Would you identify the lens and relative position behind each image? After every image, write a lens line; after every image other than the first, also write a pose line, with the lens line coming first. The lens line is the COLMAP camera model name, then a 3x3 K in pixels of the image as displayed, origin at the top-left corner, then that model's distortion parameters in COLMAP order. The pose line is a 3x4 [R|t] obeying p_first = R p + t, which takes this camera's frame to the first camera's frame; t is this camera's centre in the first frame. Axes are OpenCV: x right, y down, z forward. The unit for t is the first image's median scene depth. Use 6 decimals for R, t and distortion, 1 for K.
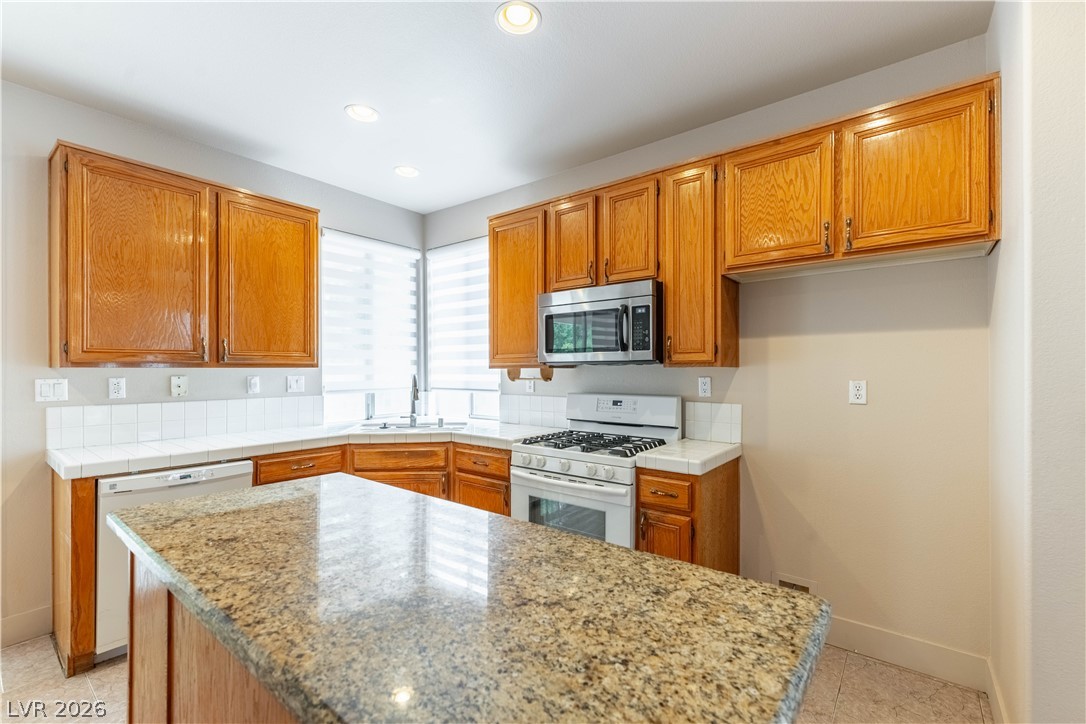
lens RADIAL K [[467.4, 0, 543.5], [0, 467.4, 370.3], [0, 0, 1]] dist [0.000442, 0.000404]
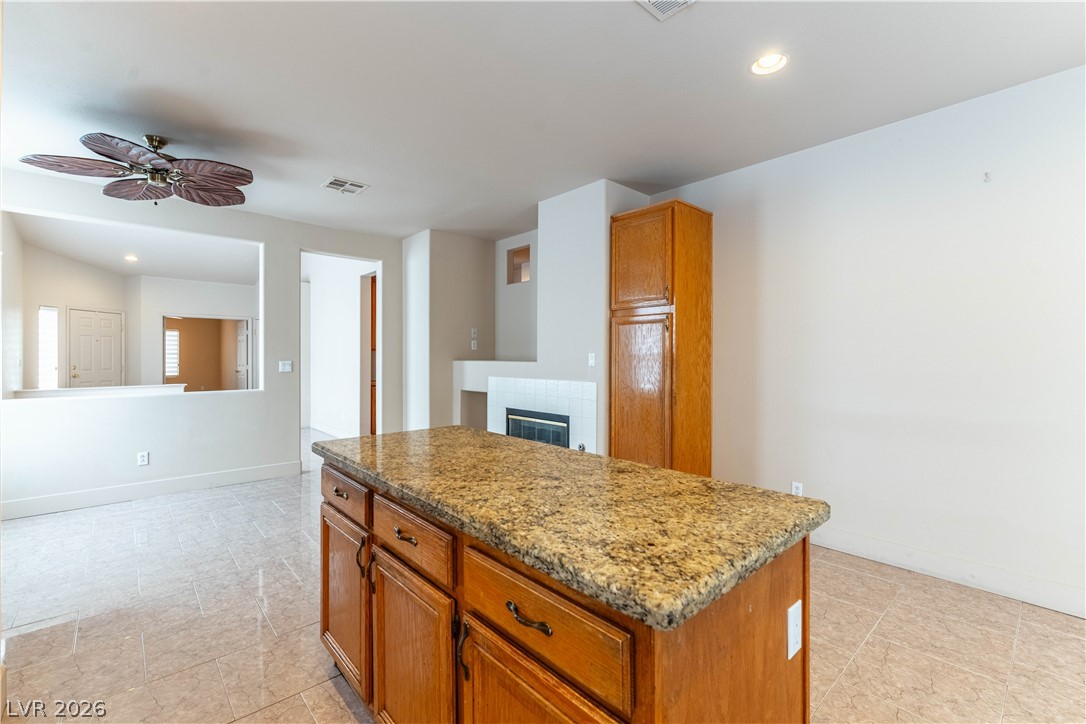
lens RADIAL K [[469.1, 0, 544.5], [0, 469.1, 354.8], [0, 0, 1]] dist [0.000894, -0.000386]
pose [[-0.985542, -0.000705, 0.169428, -0.284550], [-0.001061, 0.999997, -0.002009, 0.018017], [-0.169426, -0.002160, -0.985541, 0.967405]]
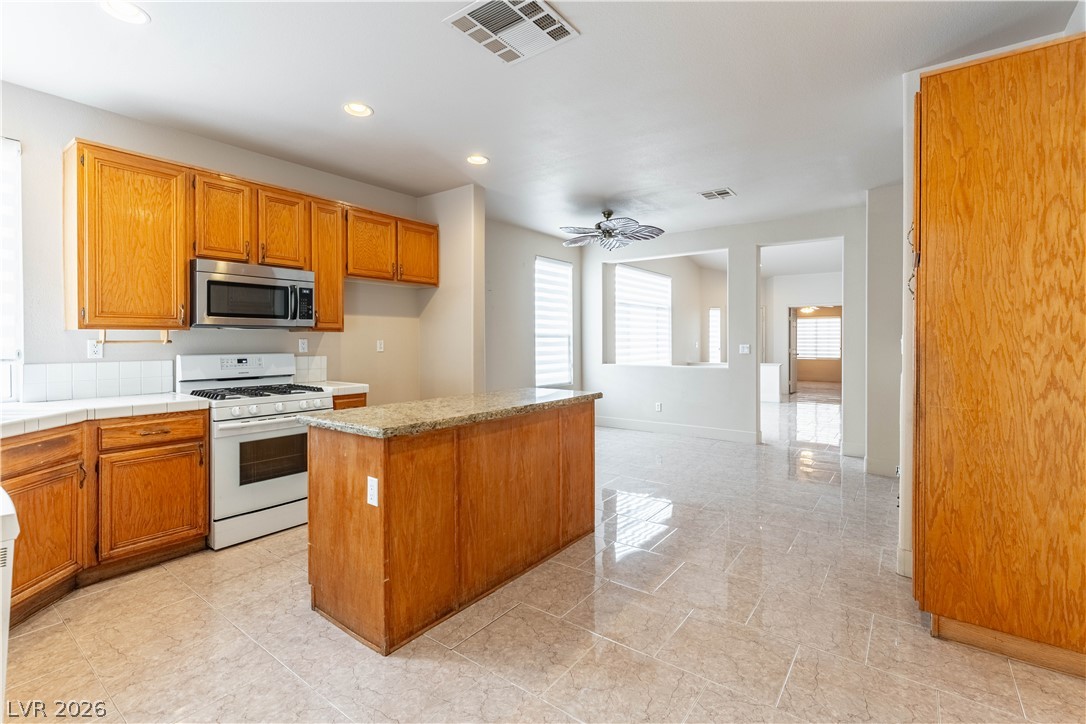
lens RADIAL K [[490.6, 0, 548.9], [0, 490.6, 342.9], [0, 0, 1]] dist [-0.000380, -0.000372]
pose [[-0.025769, -0.004176, 0.999659, -1.203033], [0.001078, 0.999991, 0.004205, 0.021478], [-0.999667, 0.001186, -0.025765, 0.275824]]
